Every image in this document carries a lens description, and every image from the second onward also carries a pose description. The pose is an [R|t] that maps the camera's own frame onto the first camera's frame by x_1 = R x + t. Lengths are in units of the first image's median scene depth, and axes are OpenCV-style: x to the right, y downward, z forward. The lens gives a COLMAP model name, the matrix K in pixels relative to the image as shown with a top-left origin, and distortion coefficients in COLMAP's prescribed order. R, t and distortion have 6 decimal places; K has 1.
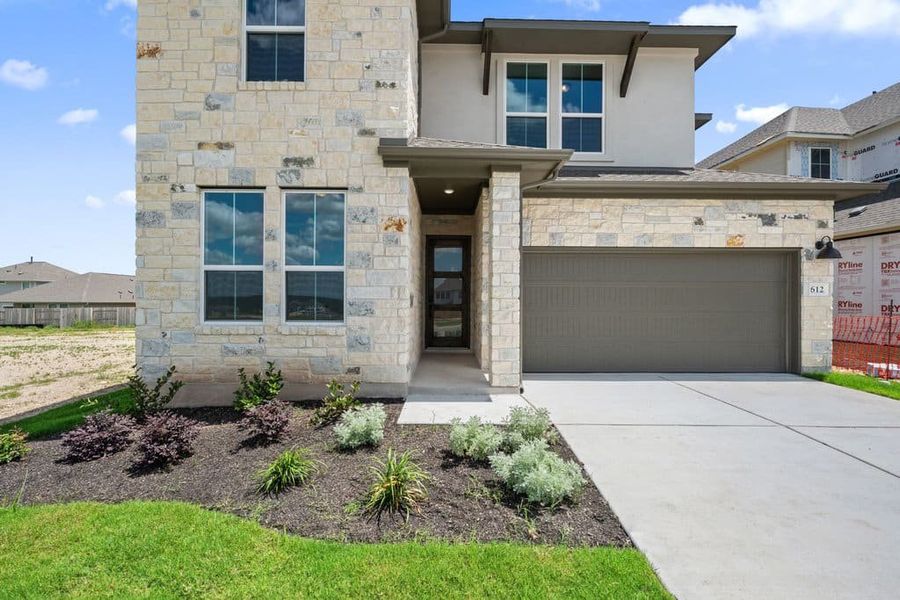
lens RADIAL K [[396.0, 0, 456.0], [0, 396.0, 297.1], [0, 0, 1]] dist [-0.002143, 0.001011]
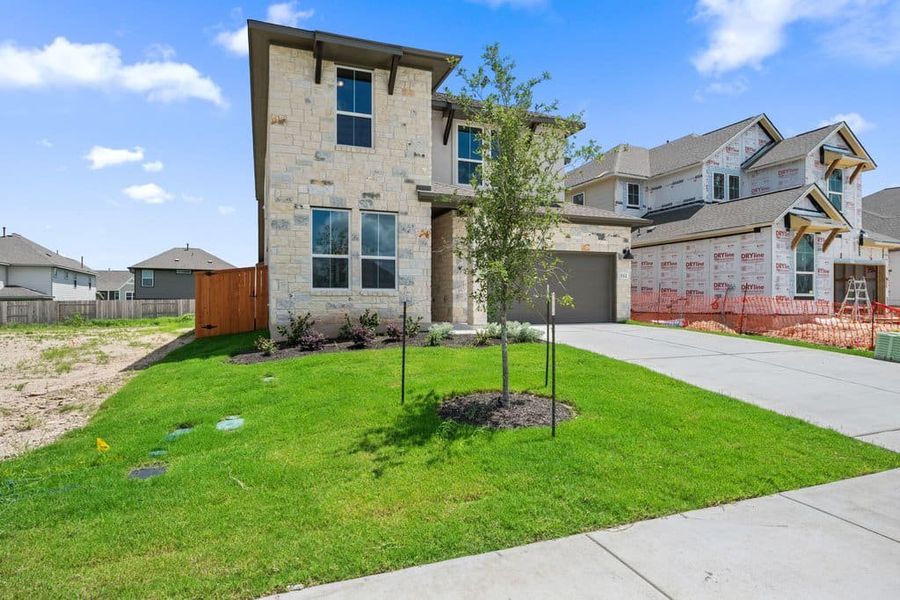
lens RADIAL K [[477.0, 0, 445.8], [0, 477.0, 298.1], [0, 0, 1]] dist [-0.000659, 0.000084]
pose [[0.943812, -0.003248, 0.330466, -0.765976], [0.001940, 0.999989, 0.004288, 0.095022], [-0.330477, -0.003406, 0.943808, -1.048033]]
